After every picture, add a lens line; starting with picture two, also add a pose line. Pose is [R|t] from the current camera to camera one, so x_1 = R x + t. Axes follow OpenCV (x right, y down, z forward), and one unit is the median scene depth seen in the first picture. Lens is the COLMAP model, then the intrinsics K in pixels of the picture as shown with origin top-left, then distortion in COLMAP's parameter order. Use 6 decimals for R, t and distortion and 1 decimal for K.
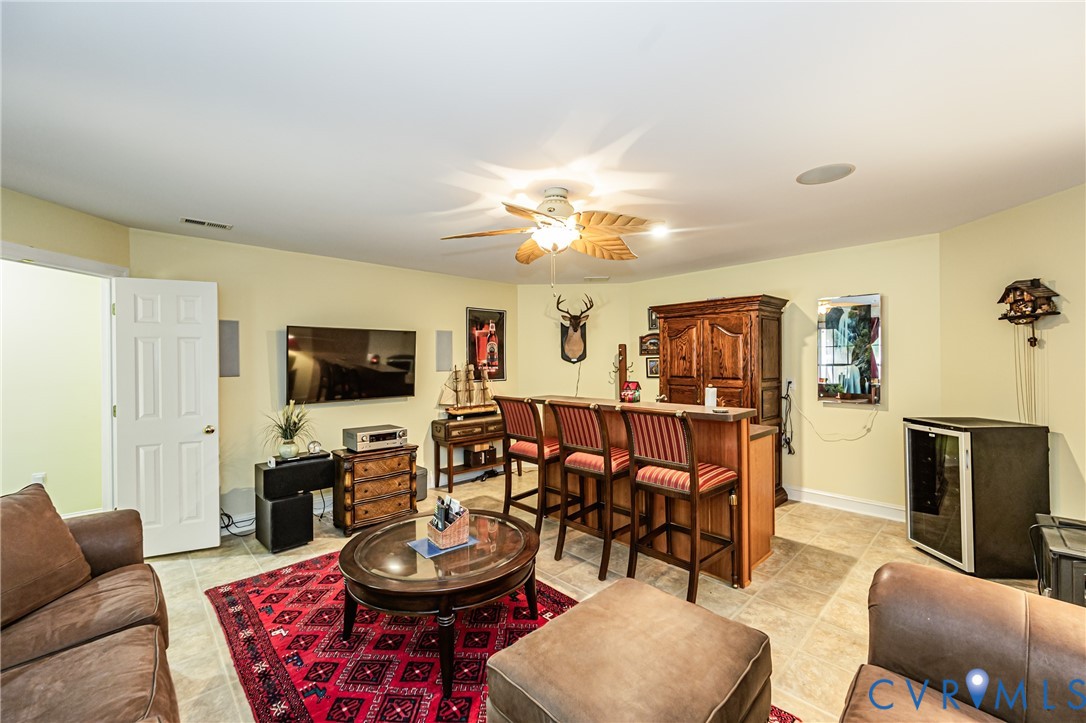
lens RADIAL K [[440.2, 0, 537.4], [0, 440.2, 359.9], [0, 0, 1]] dist [-0.000327, -0.000049]
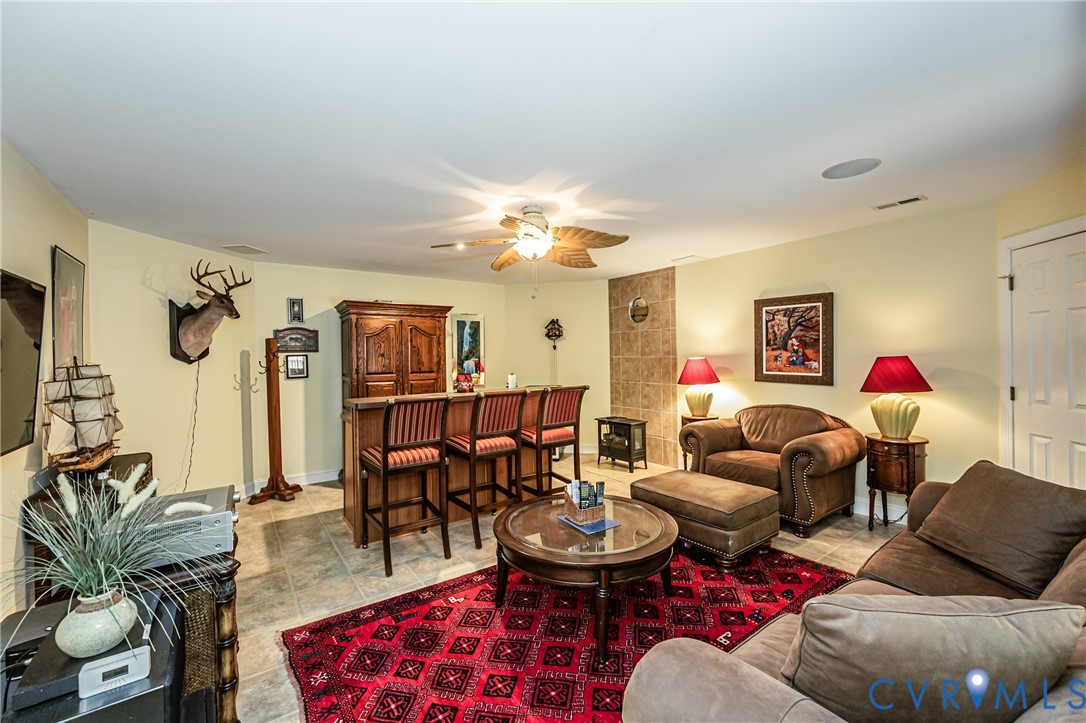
lens RADIAL K [[440.2, 0, 537.4], [0, 440.2, 359.9], [0, 0, 1]] dist [-0.000327, -0.000049]
pose [[0.133884, -0.003539, 0.990991, -0.699835], [0.009873, 0.999949, 0.002238, 0.009288], [-0.990948, 0.009484, 0.133913, 0.525352]]
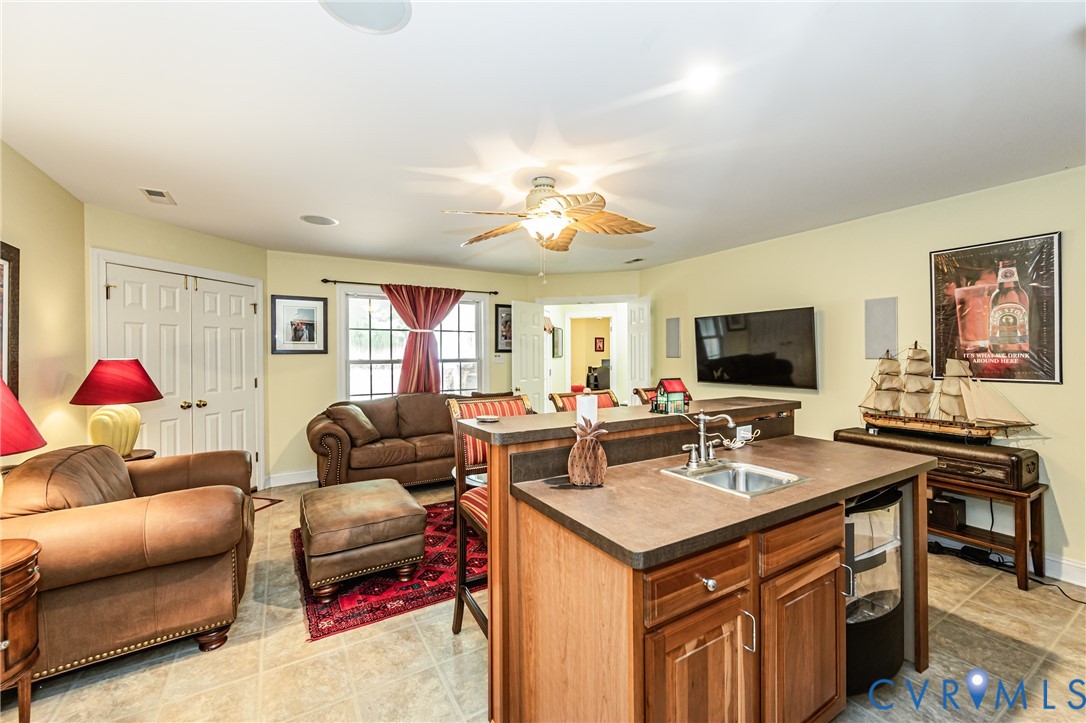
lens RADIAL K [[441.1, 0, 542.1], [0, 441.1, 353.2], [0, 0, 1]] dist [0.000234, 0.000012]
pose [[-0.210090, 0.010315, -0.977628, 0.658362], [0.014286, 0.999870, 0.007479, 0.005426], [0.977578, -0.012395, -0.210210, 0.760916]]
